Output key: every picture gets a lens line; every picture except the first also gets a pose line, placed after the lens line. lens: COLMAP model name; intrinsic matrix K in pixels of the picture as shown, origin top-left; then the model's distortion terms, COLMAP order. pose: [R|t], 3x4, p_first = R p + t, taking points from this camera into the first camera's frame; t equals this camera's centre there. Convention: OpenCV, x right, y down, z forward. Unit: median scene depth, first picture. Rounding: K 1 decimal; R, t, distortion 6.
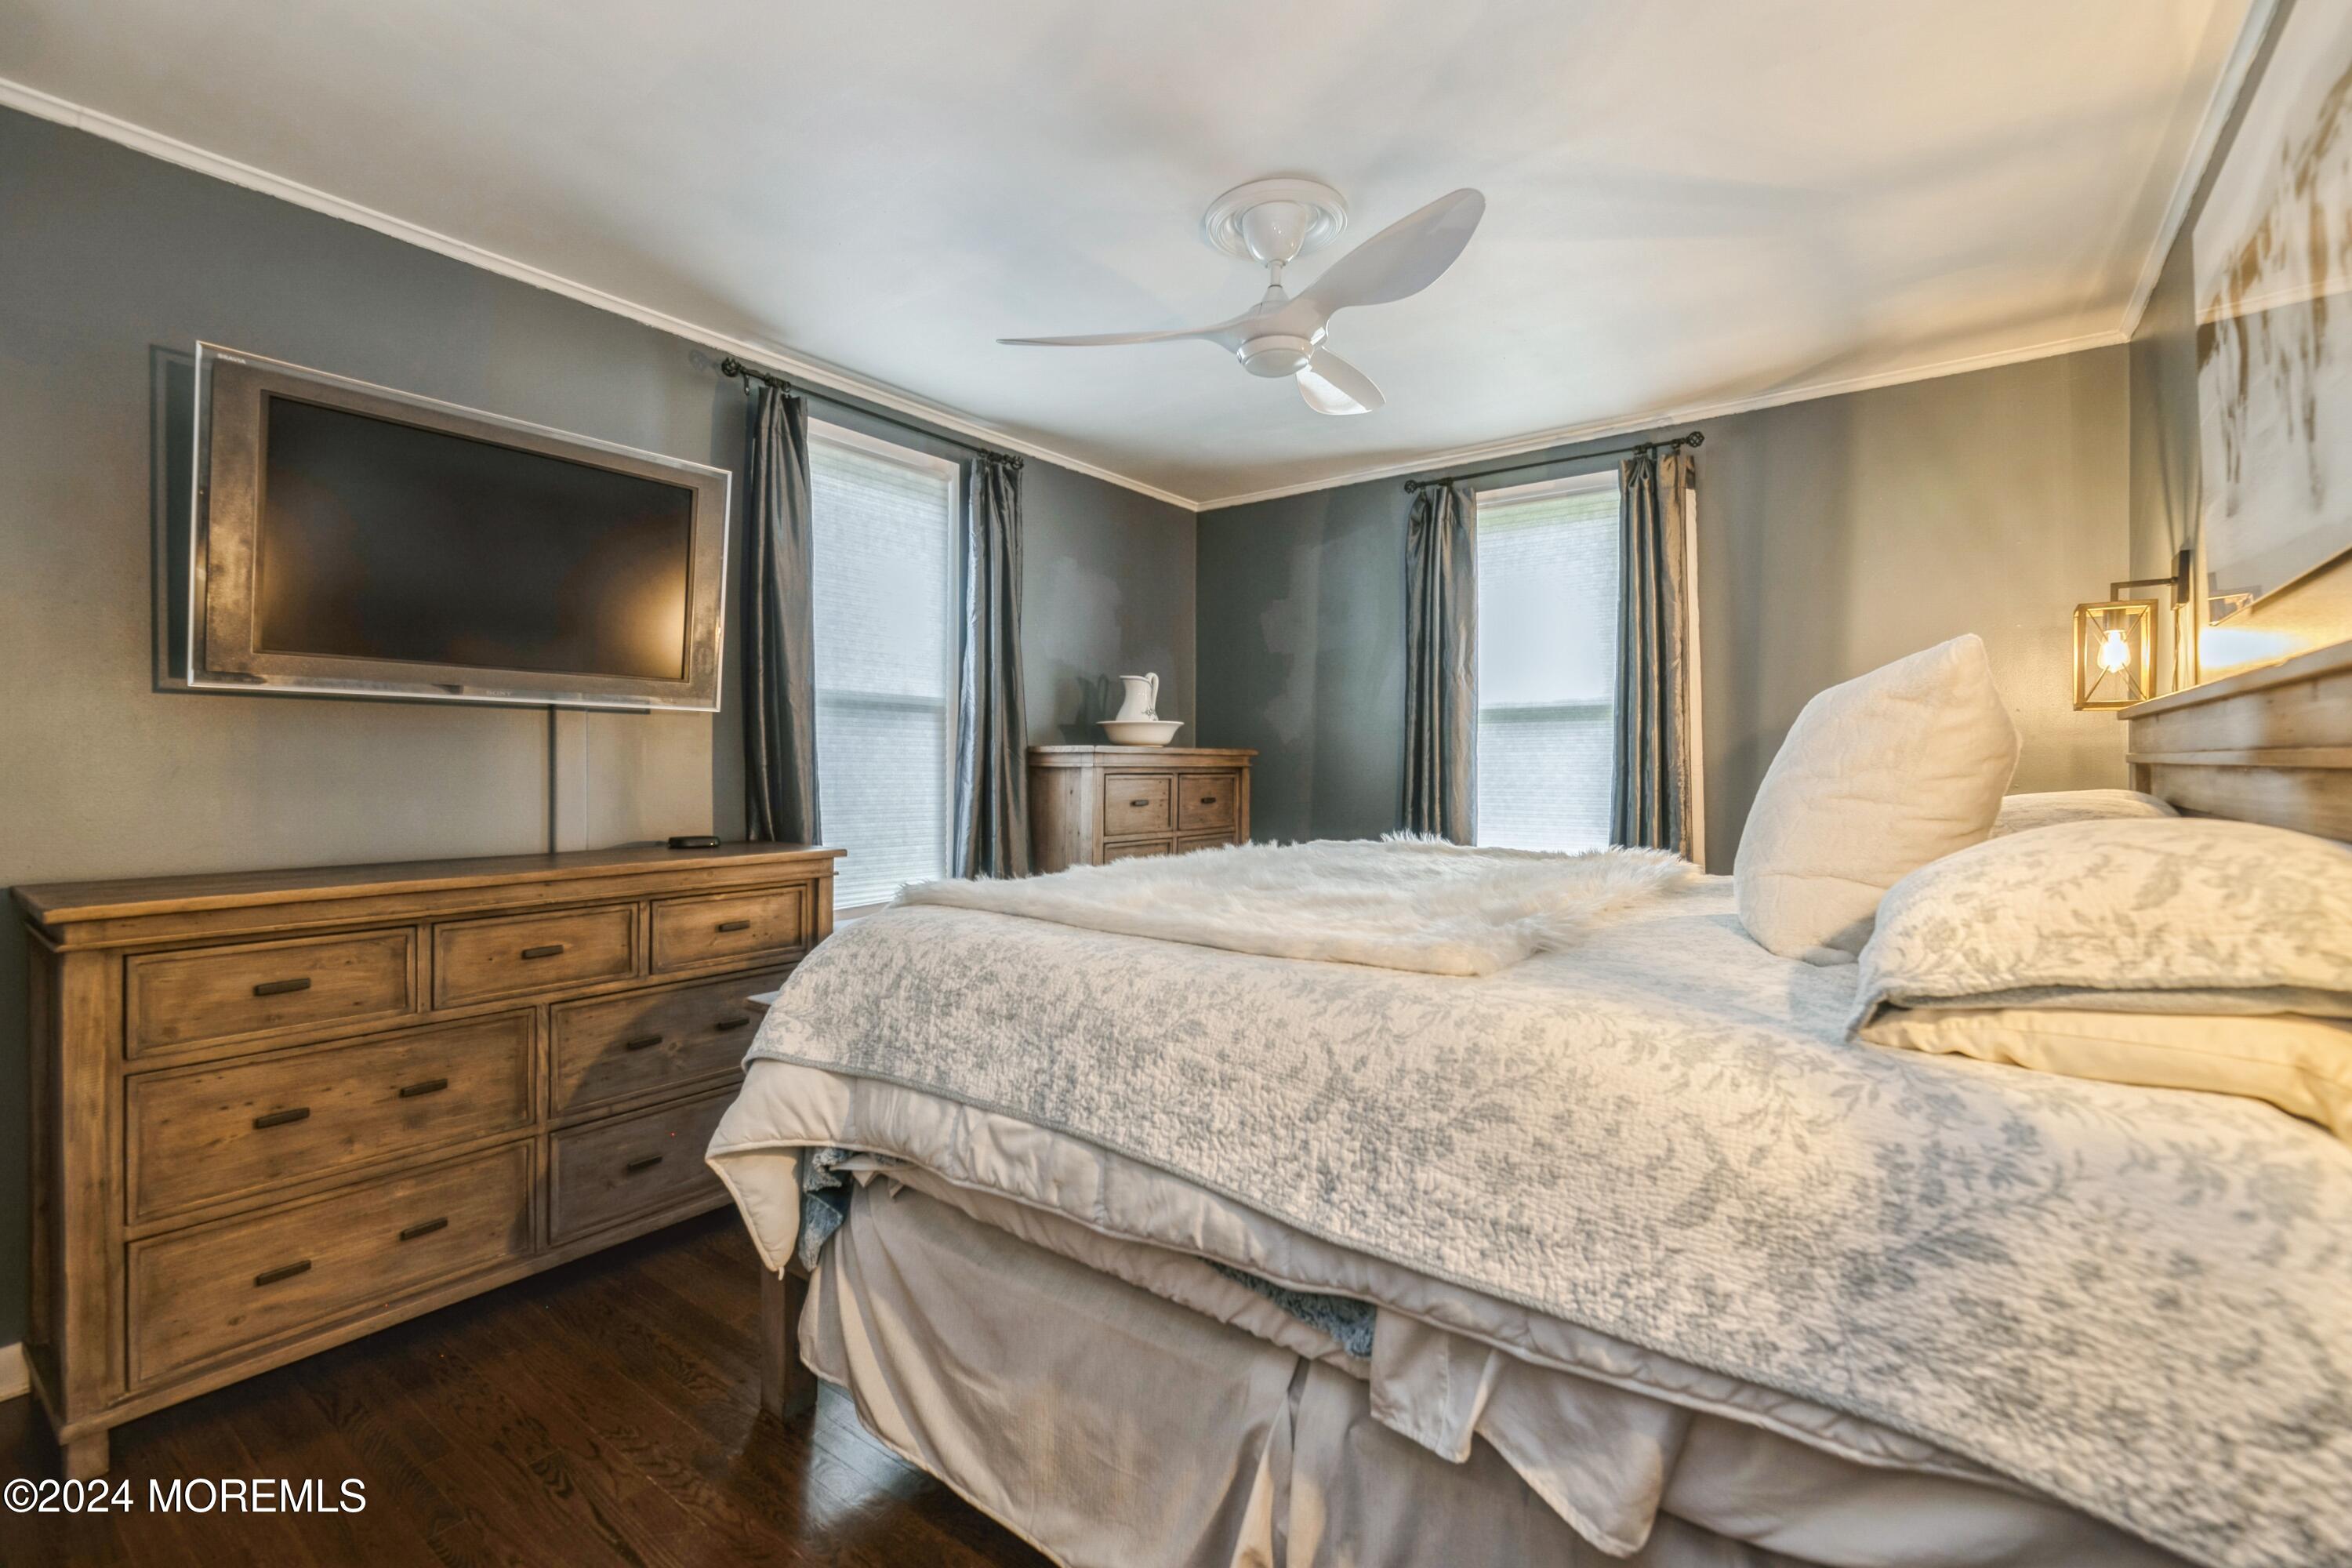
lens RADIAL K [[995.7, 0, 1163.1], [0, 995.7, 774.9], [0, 0, 1]] dist [-0.002027, -0.000687]
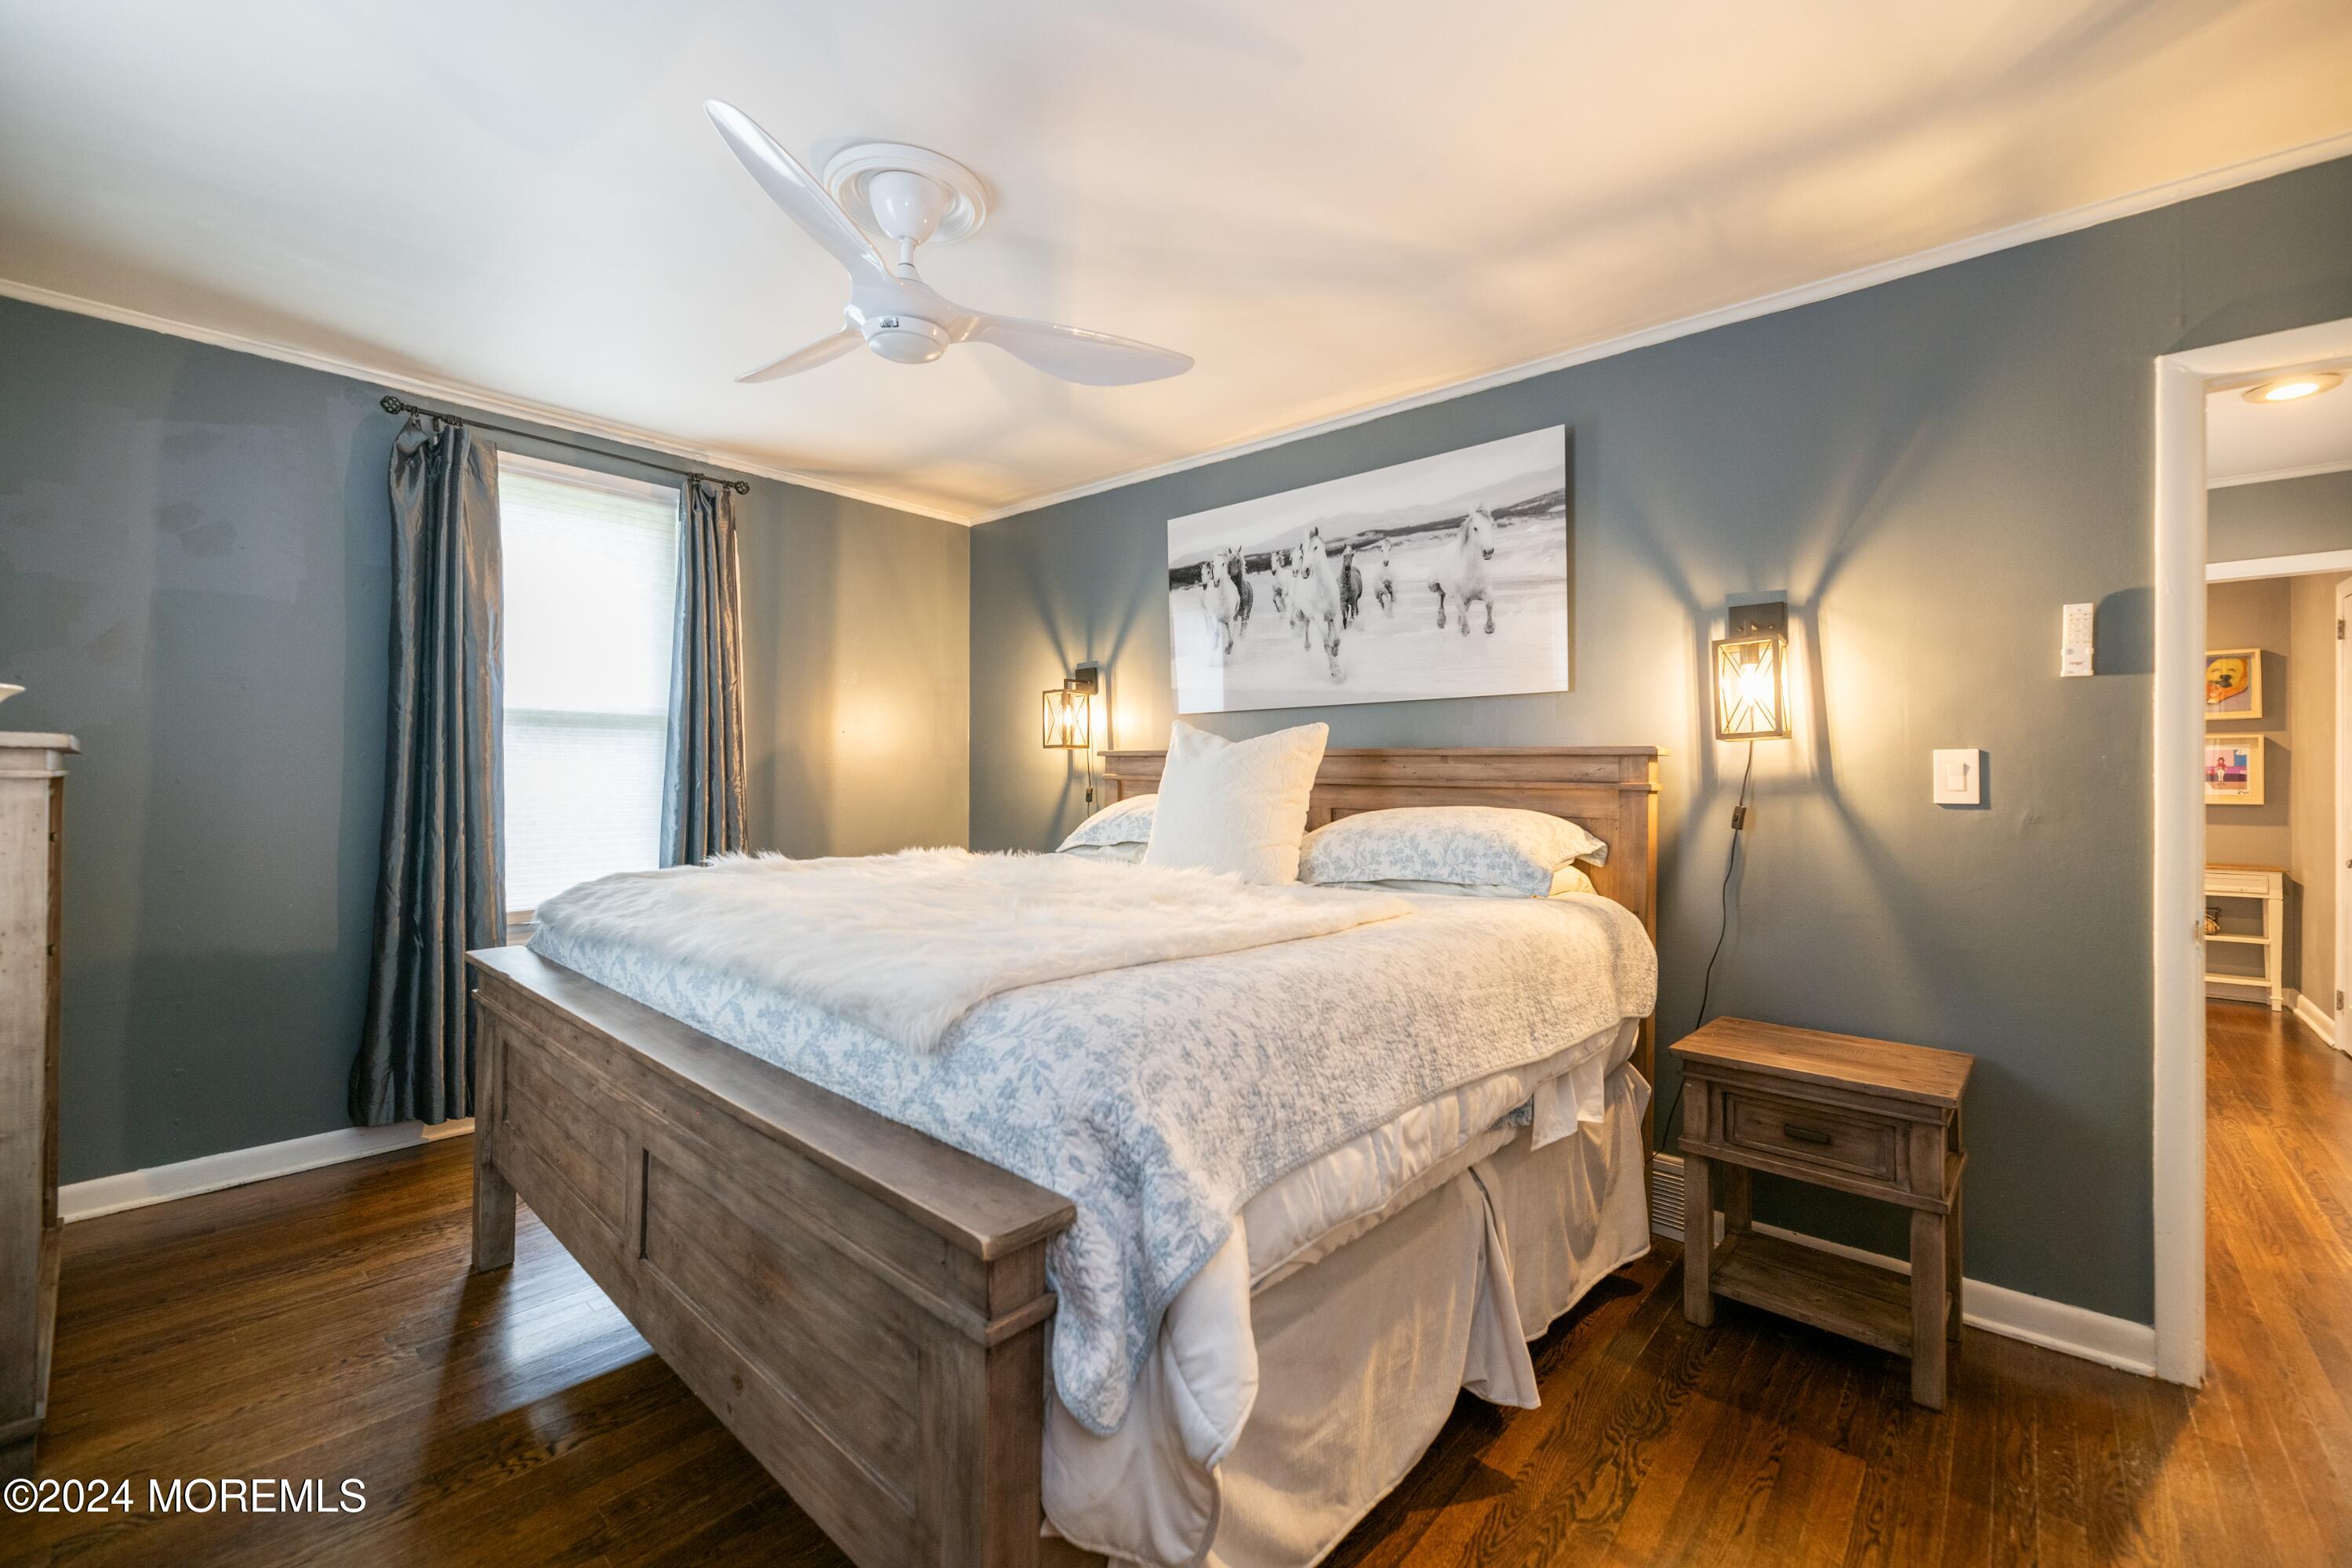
lens RADIAL K [[963.8, 0, 1163.6], [0, 963.8, 766.7], [0, 0, 1]] dist [0.000016, -0.000459]
pose [[0.099866, 0.016173, 0.994869, -0.745894], [0.008033, 0.999822, -0.017060, -0.013567], [-0.994968, 0.009695, 0.099719, 0.690224]]
